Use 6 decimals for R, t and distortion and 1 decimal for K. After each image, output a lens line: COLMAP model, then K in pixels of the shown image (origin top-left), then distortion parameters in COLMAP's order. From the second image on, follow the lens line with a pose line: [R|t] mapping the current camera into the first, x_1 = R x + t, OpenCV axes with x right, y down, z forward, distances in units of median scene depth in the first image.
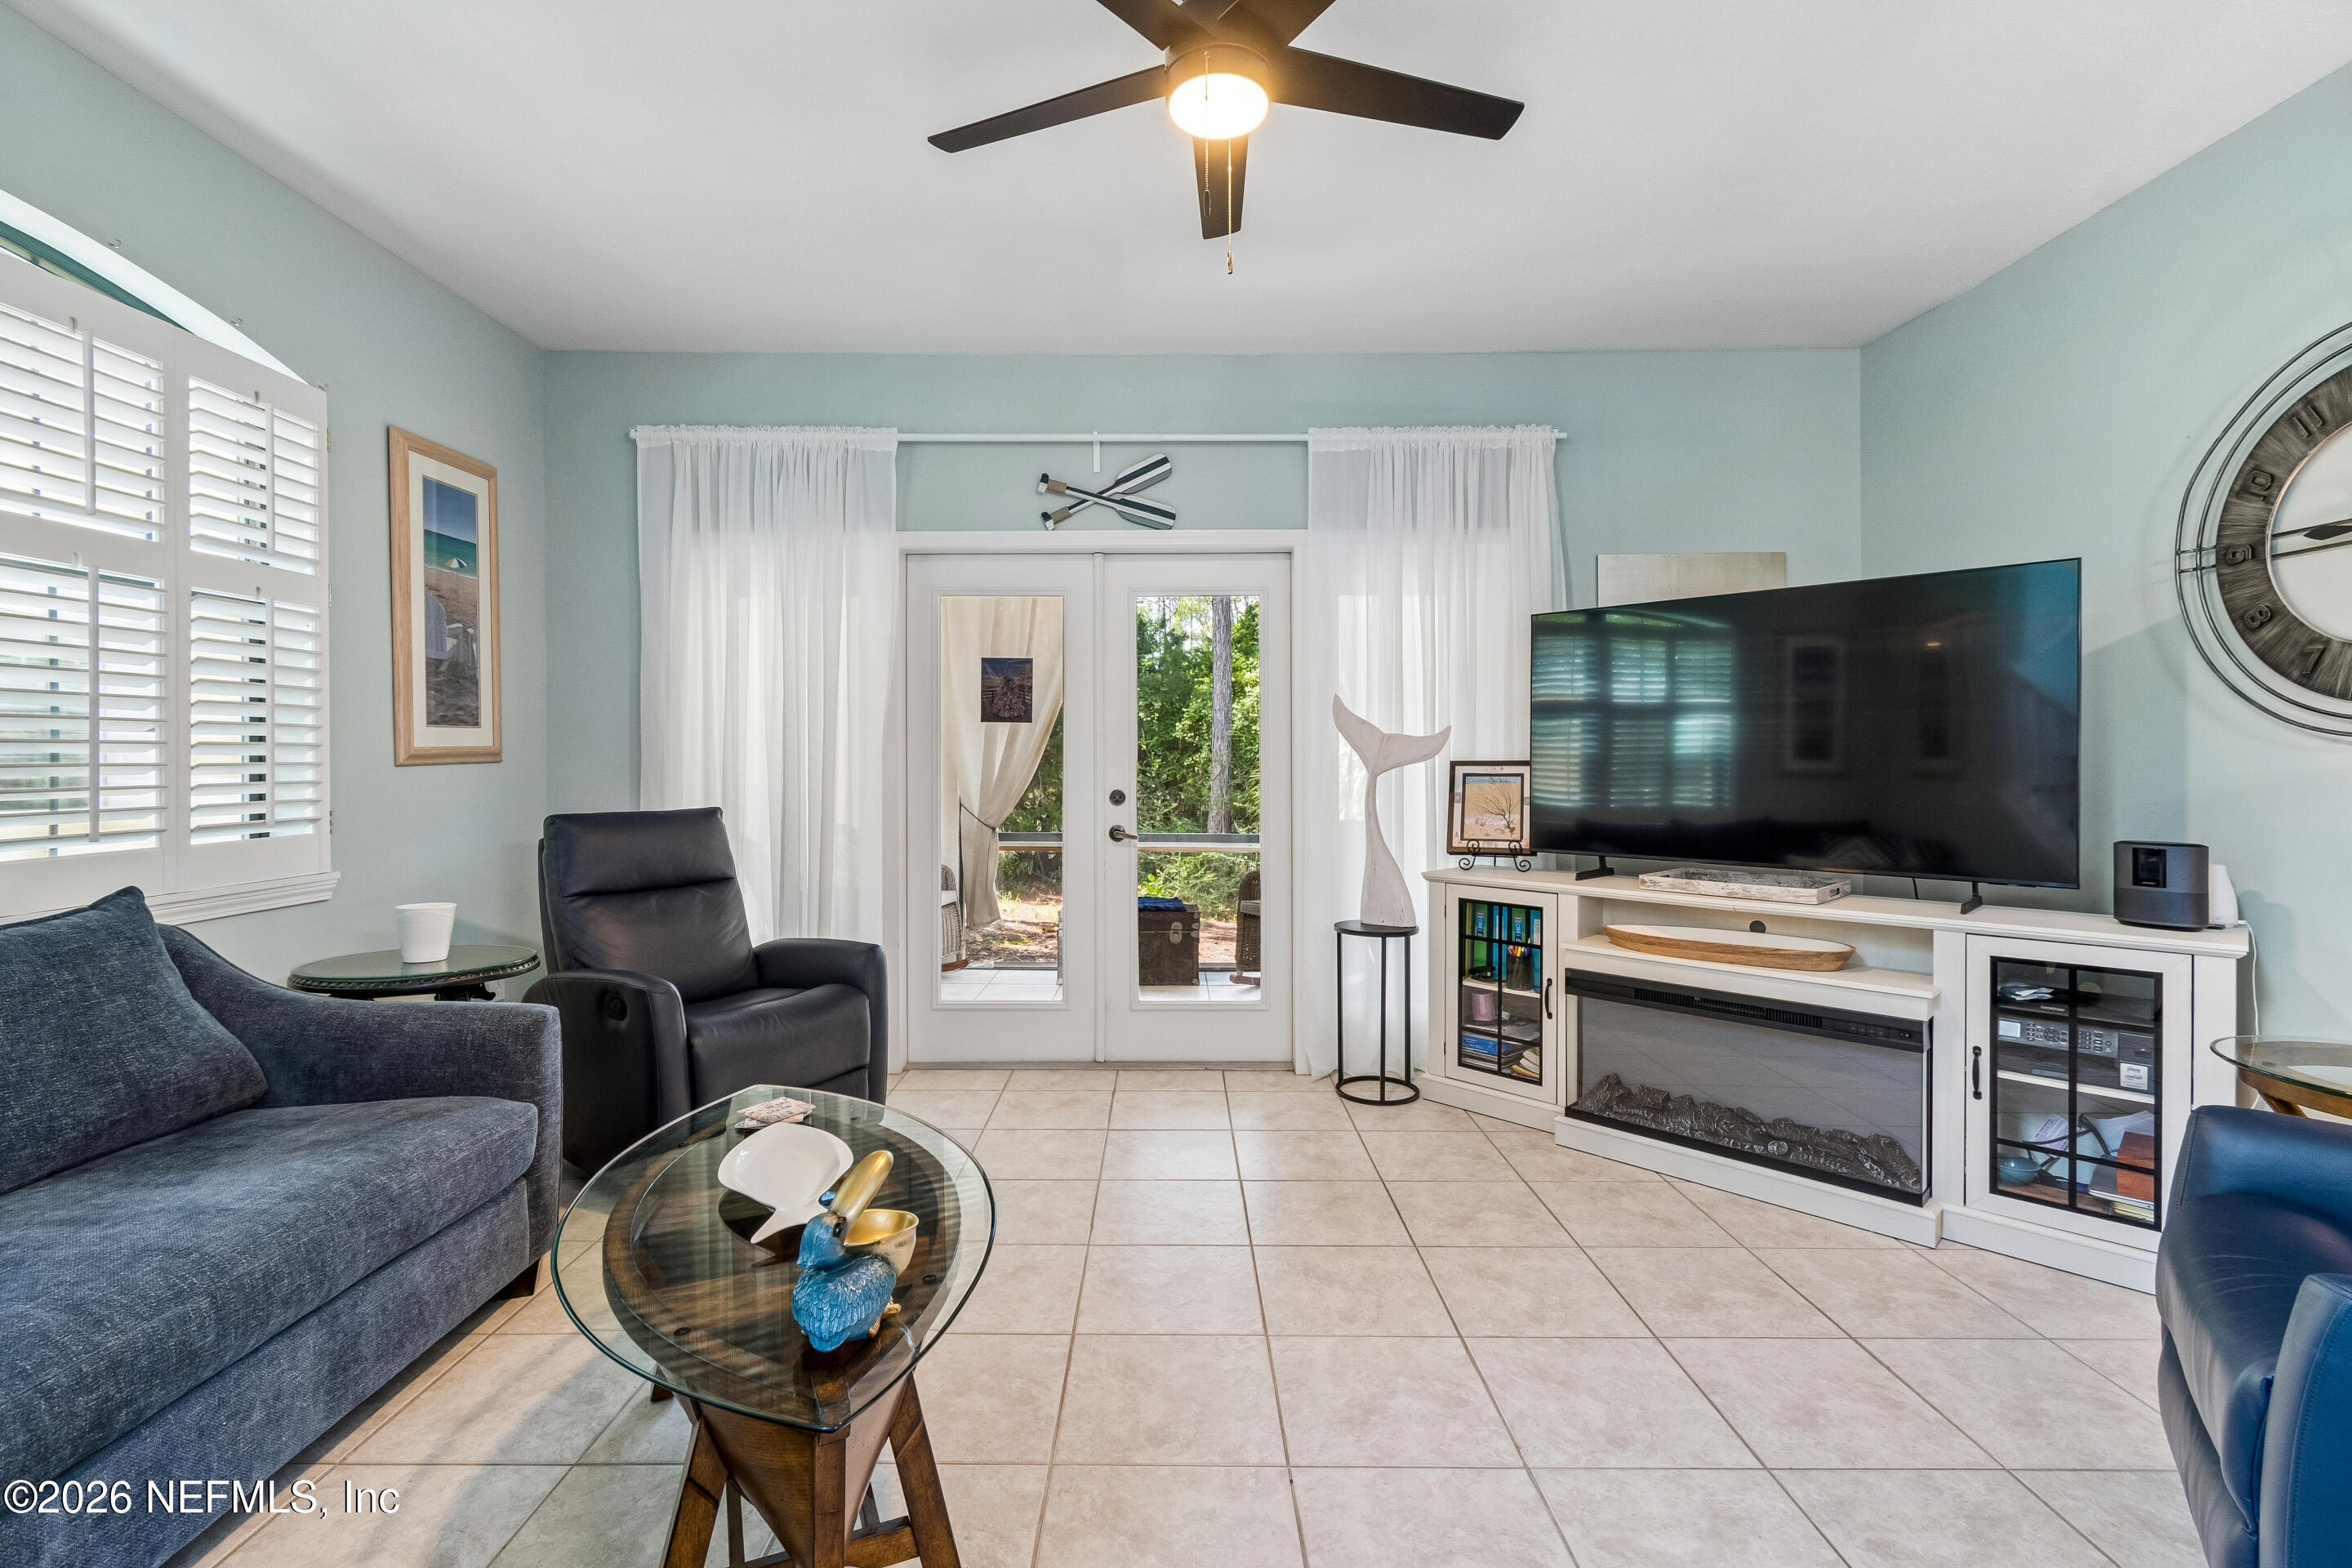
lens RADIAL K [[1040.9, 0, 1165.0], [0, 1040.9, 774.8], [0, 0, 1]] dist [0.004359, -0.000243]
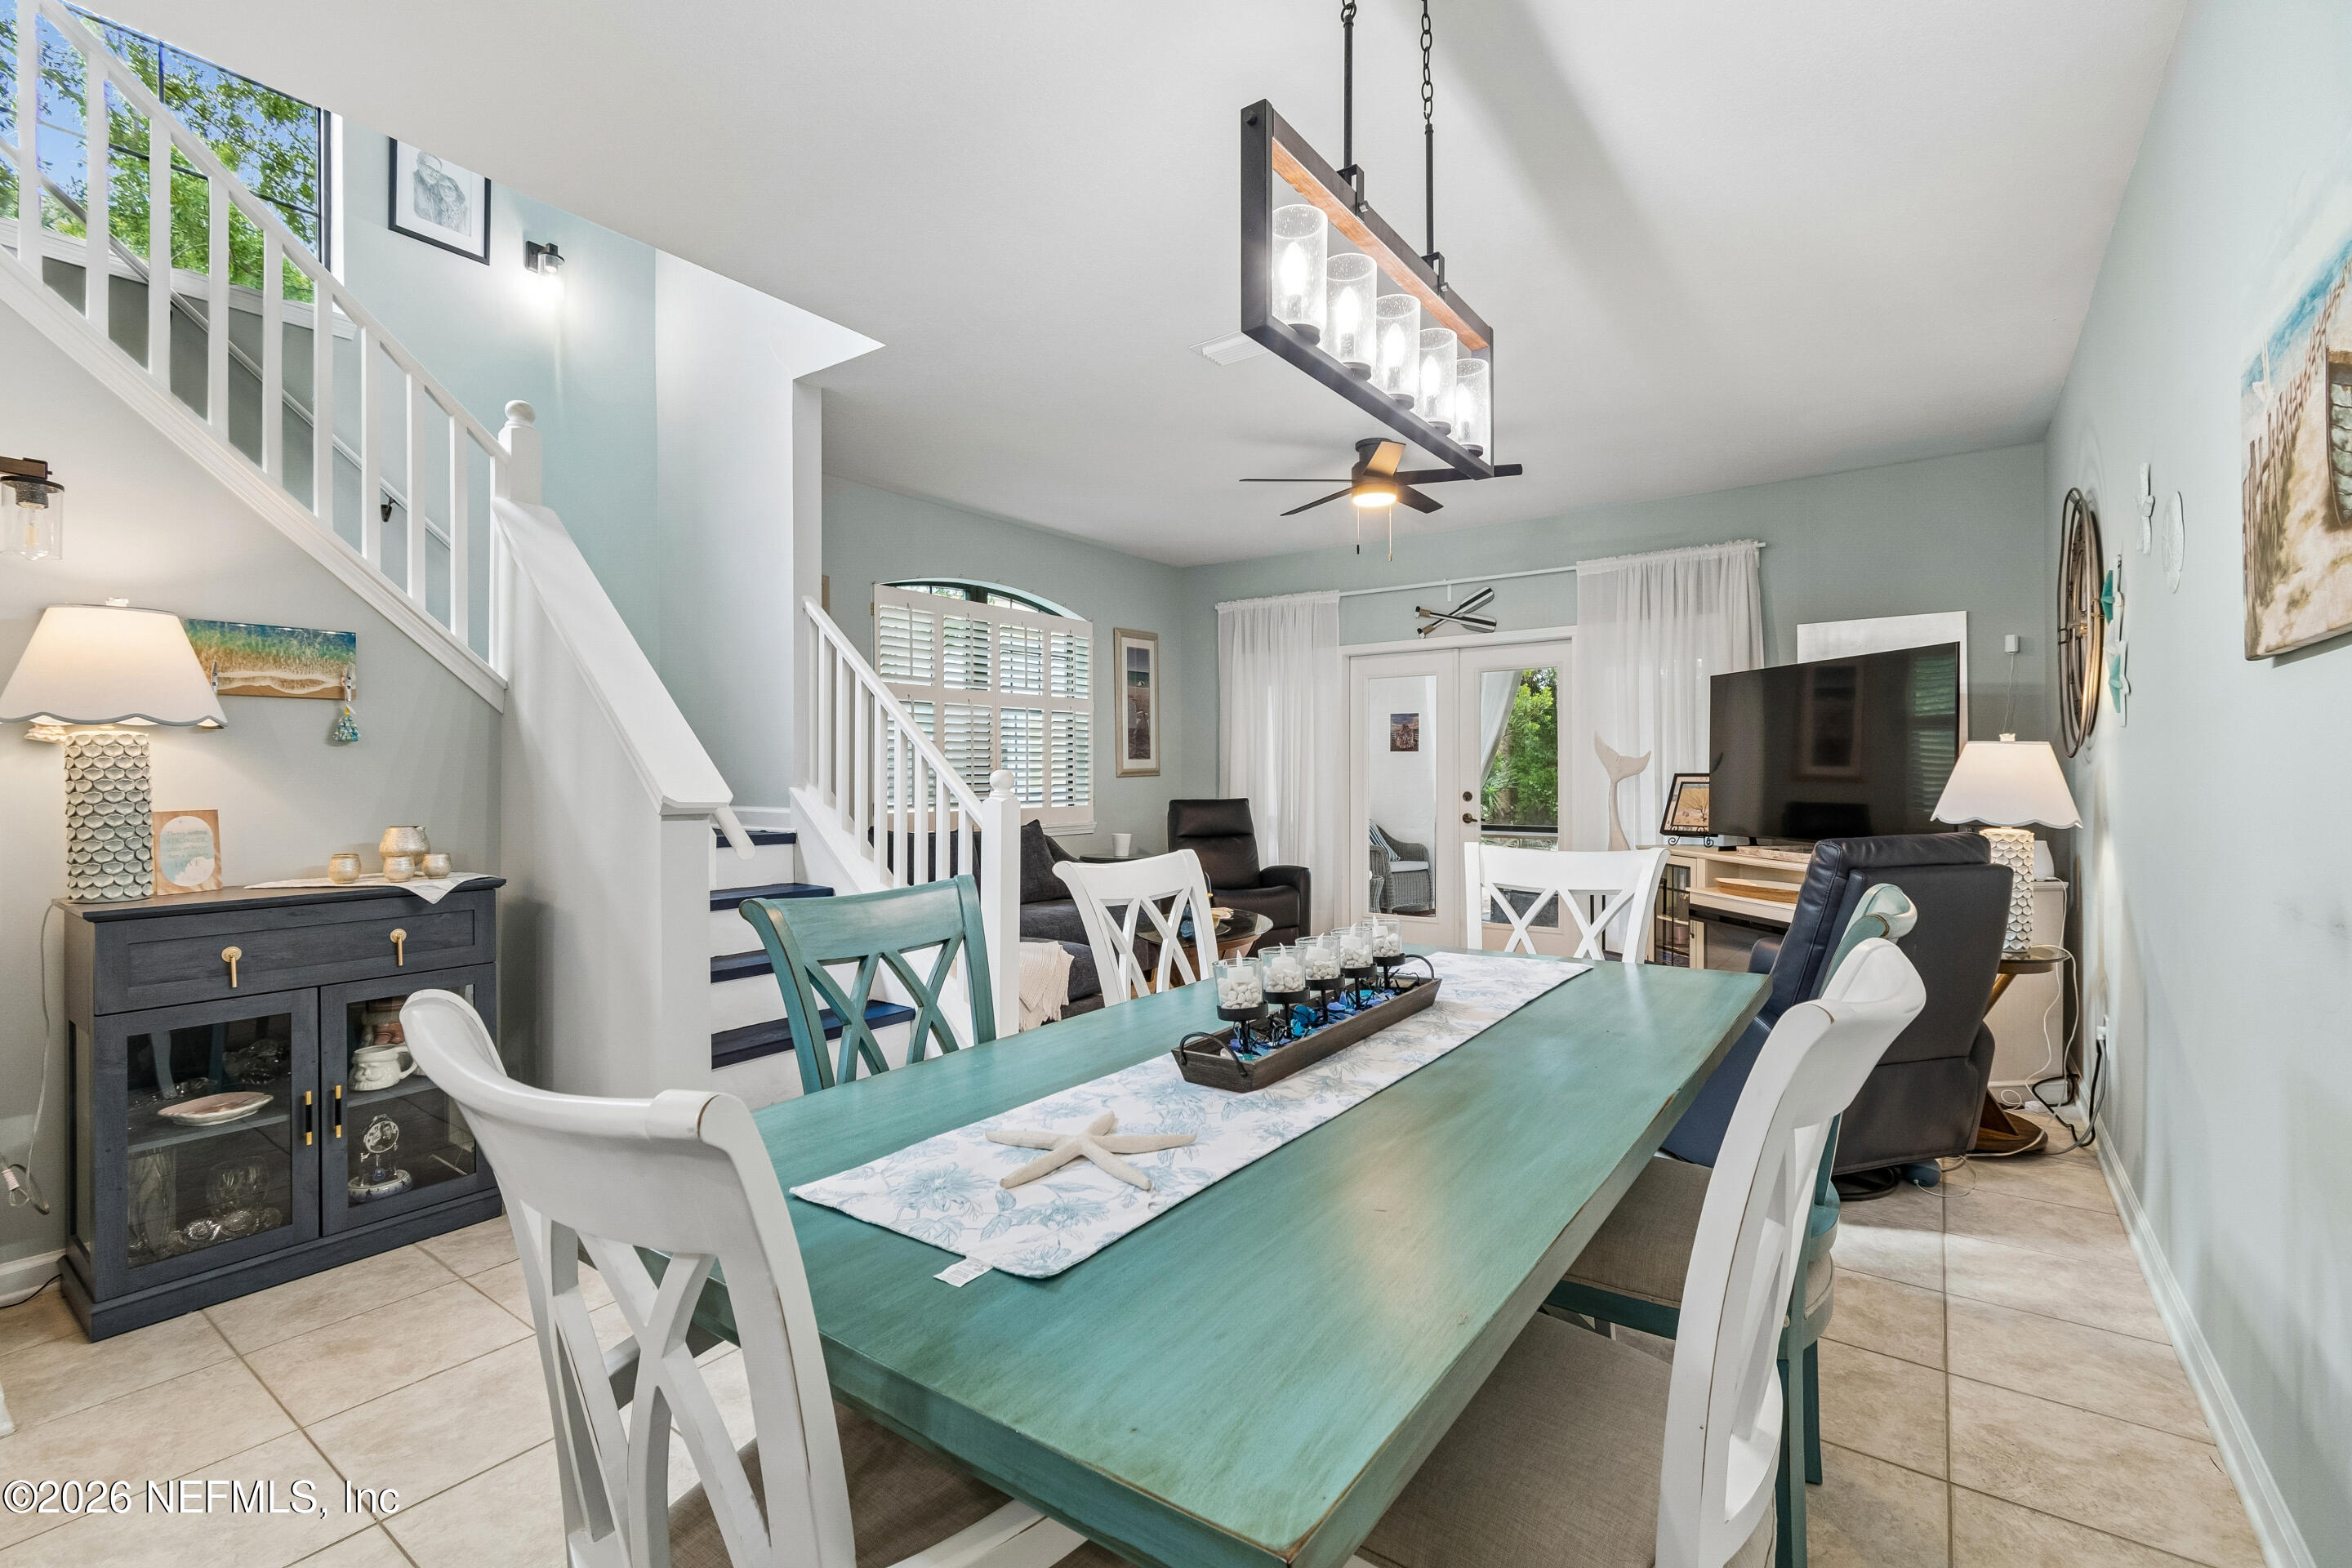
lens RADIAL K [[1040.9, 0, 1172.2], [0, 1040.9, 779.0], [0, 0, 1]] dist [0.004359, -0.000243]
pose [[0.813829, -0.000285, -0.581104, 0.579515], [-0.003249, 0.999982, -0.005041, 0.005157], [0.581095, 0.005990, 0.813814, -0.660741]]
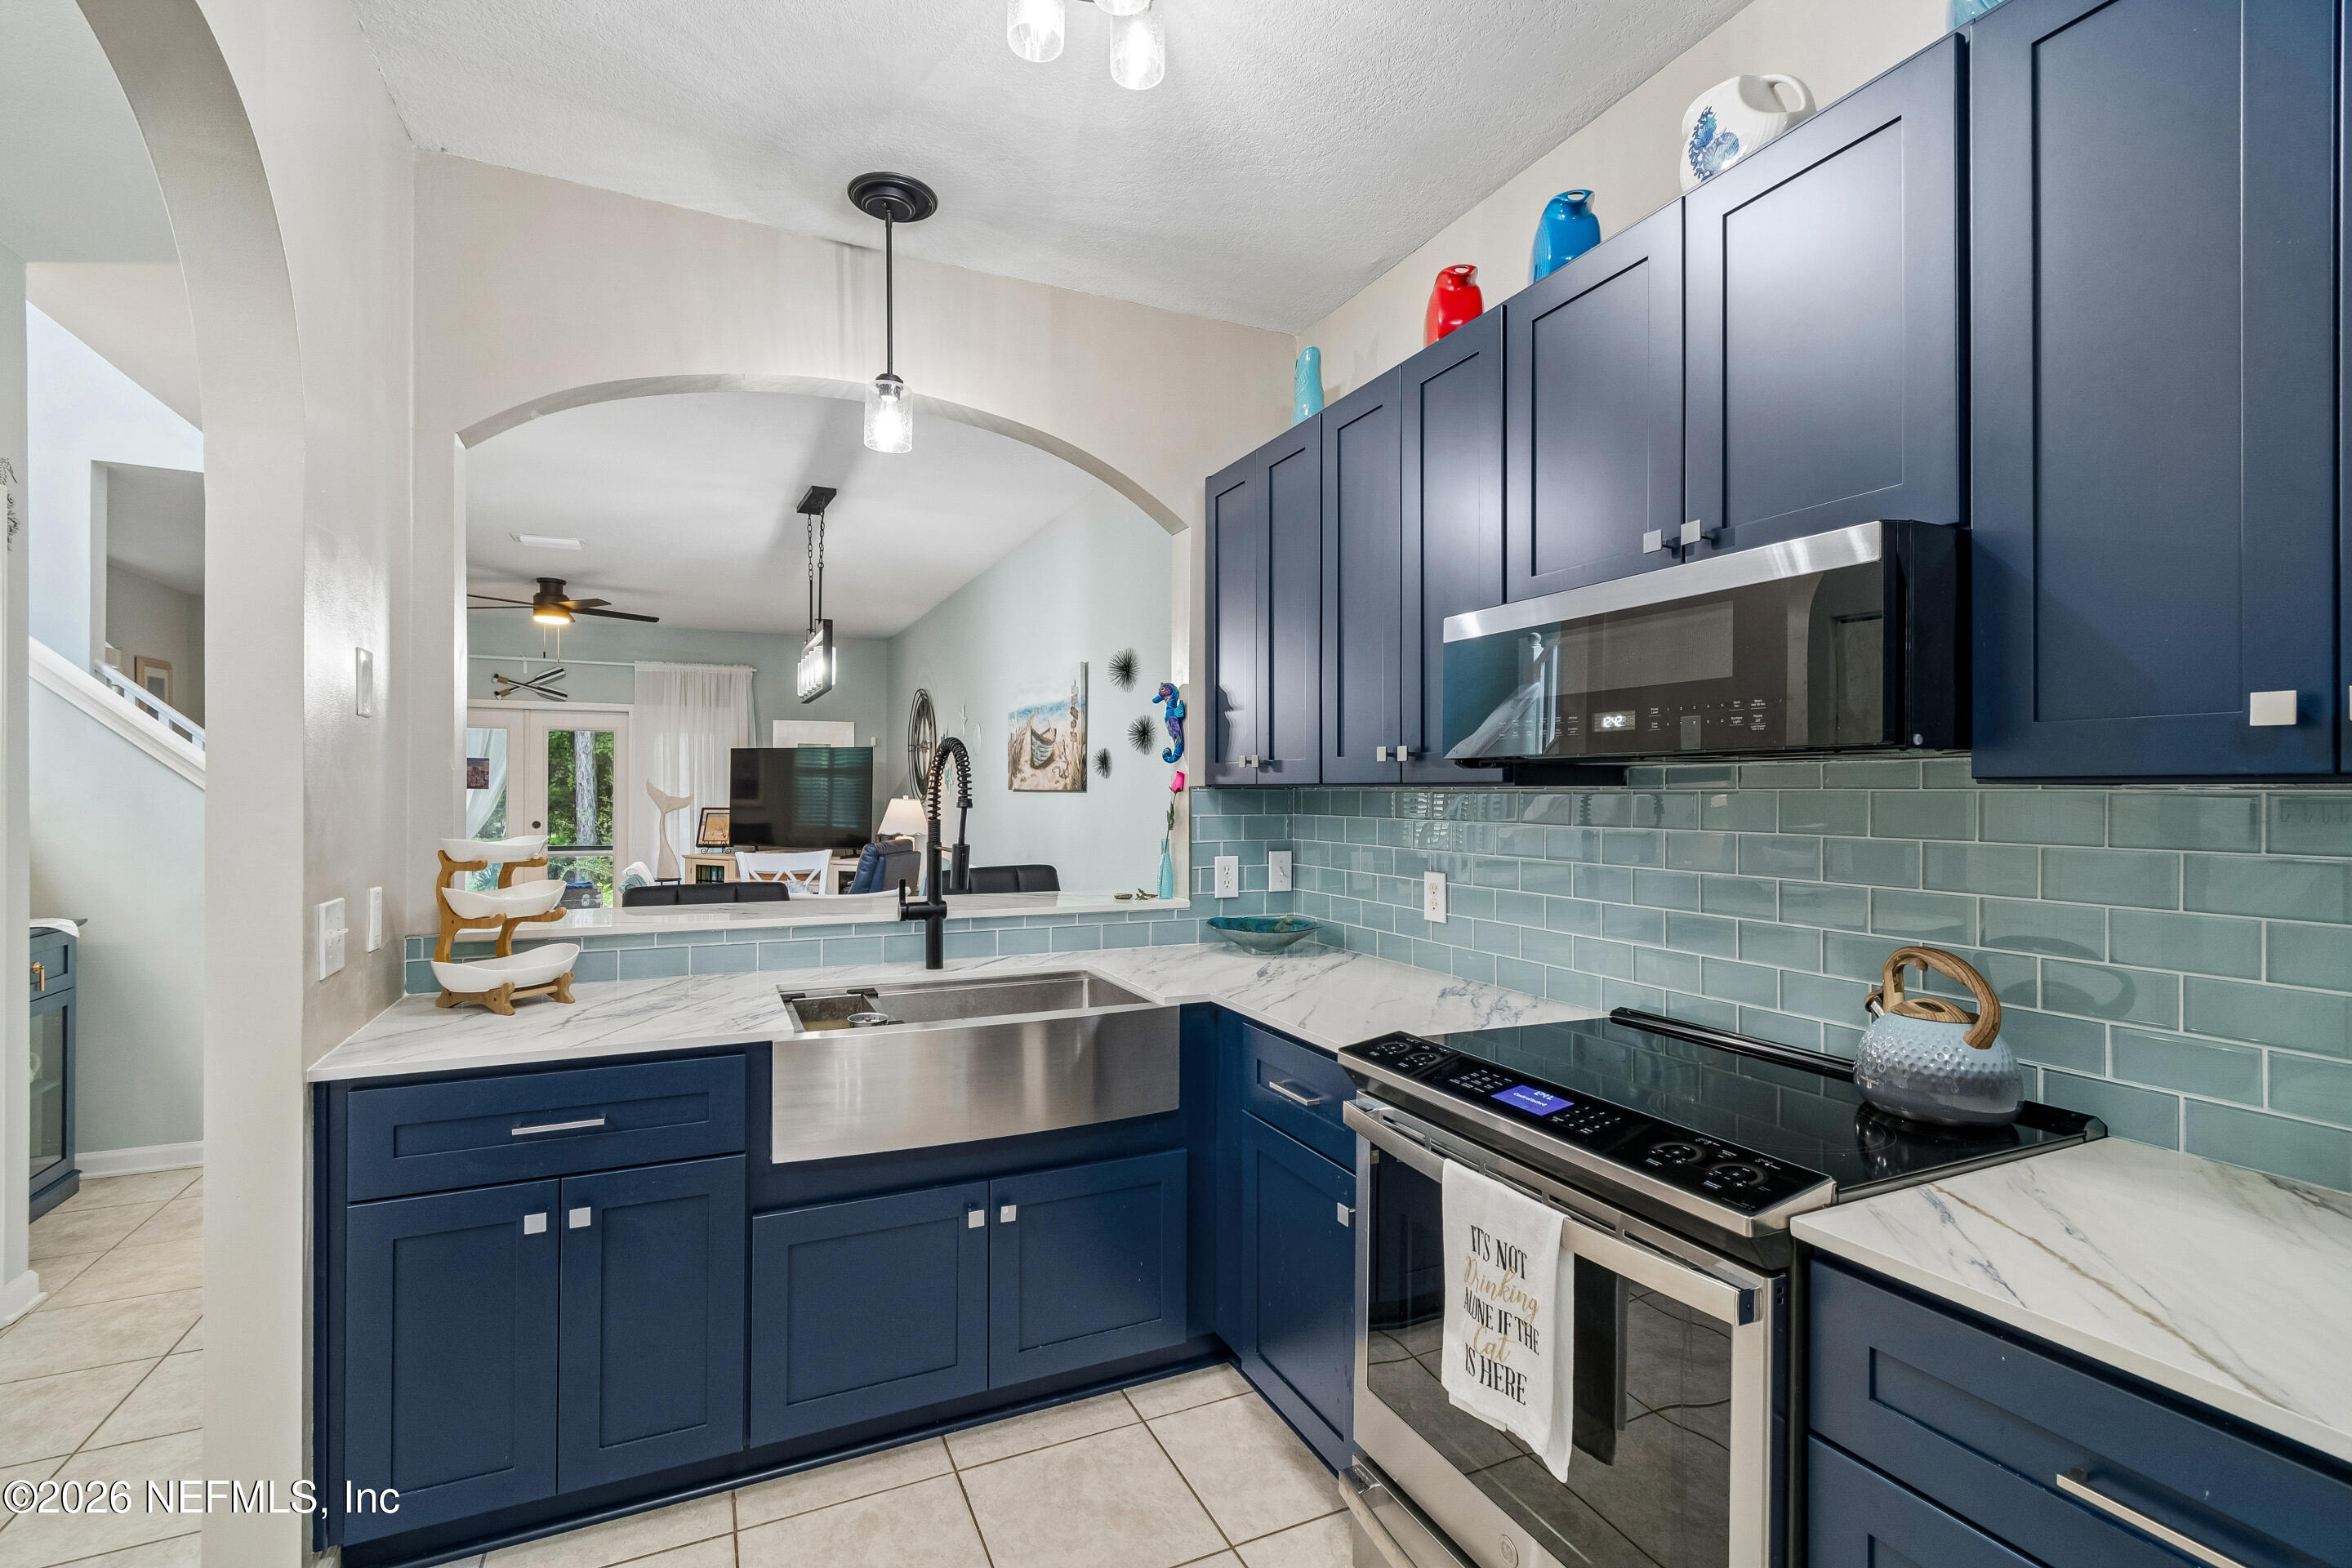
lens RADIAL K [[1040.9, 0, 1167.8], [0, 1040.9, 788.1], [0, 0, 1]] dist [0.004359, -0.000243]
pose [[0.901076, 0.005864, 0.433622, 0.211017], [-0.001348, 0.999942, -0.010722, -0.034663], [-0.433660, 0.009076, 0.901031, -1.613150]]
